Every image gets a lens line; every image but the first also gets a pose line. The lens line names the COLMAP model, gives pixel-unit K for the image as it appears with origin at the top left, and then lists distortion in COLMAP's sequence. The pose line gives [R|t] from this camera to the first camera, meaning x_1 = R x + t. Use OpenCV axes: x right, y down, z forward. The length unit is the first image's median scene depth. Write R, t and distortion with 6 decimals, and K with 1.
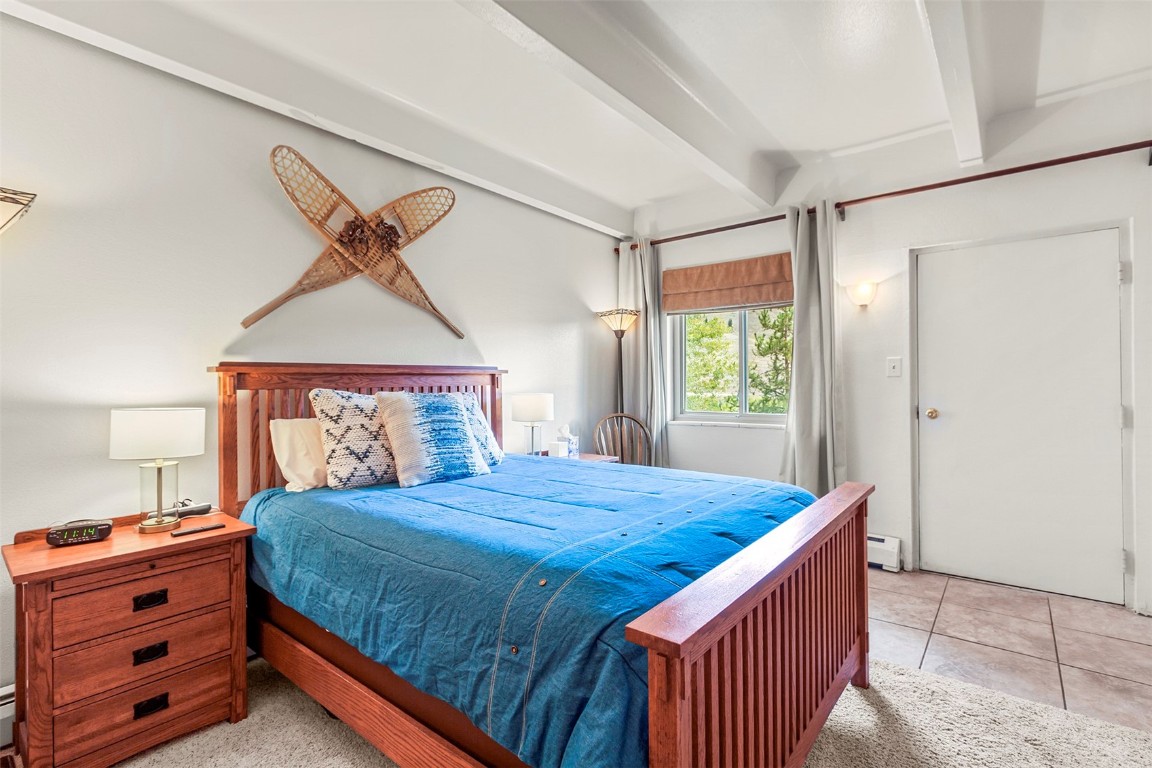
lens RADIAL K [[540.5, 0, 572.5], [0, 540.5, 380.4], [0, 0, 1]] dist [0.003916, 0.000659]
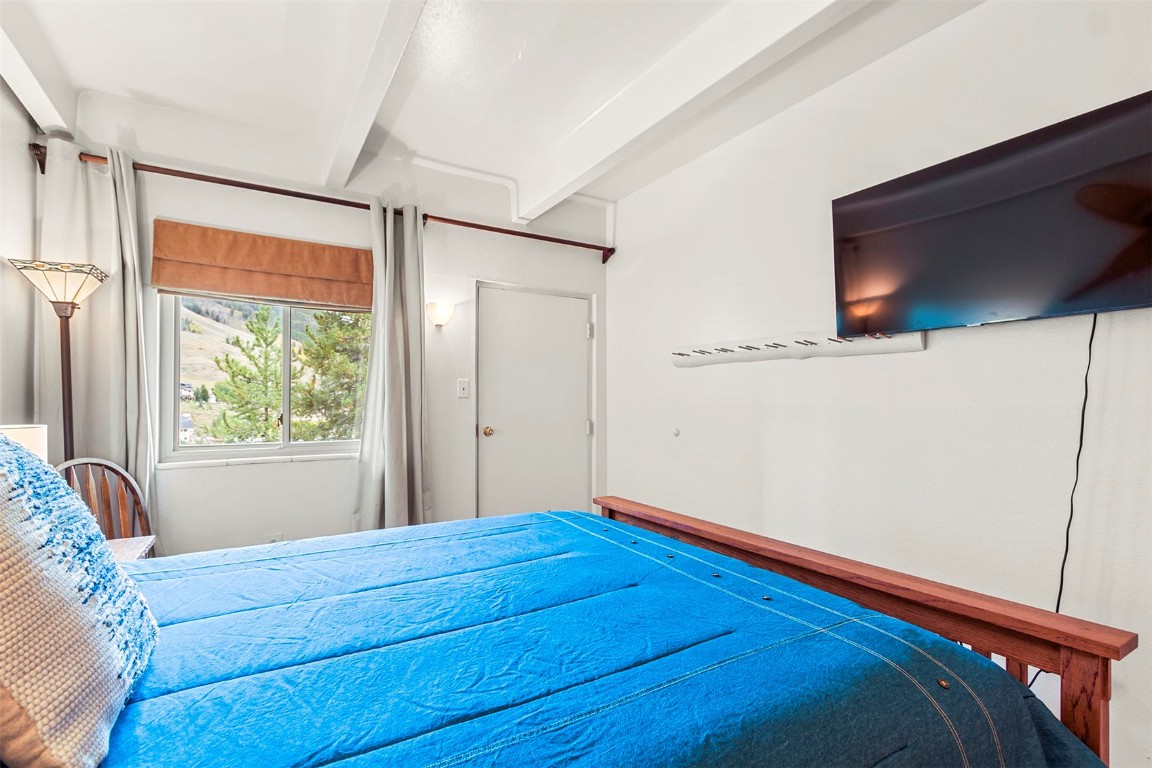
lens RADIAL K [[540.5, 0, 581.9], [0, 540.5, 399.4], [0, 0, 1]] dist [0.003916, 0.000659]
pose [[0.328677, 0.009042, 0.944399, -0.254555], [-0.010126, 0.999930, -0.006050, 0.000835], [-0.944388, -0.007575, 0.328746, 0.344206]]
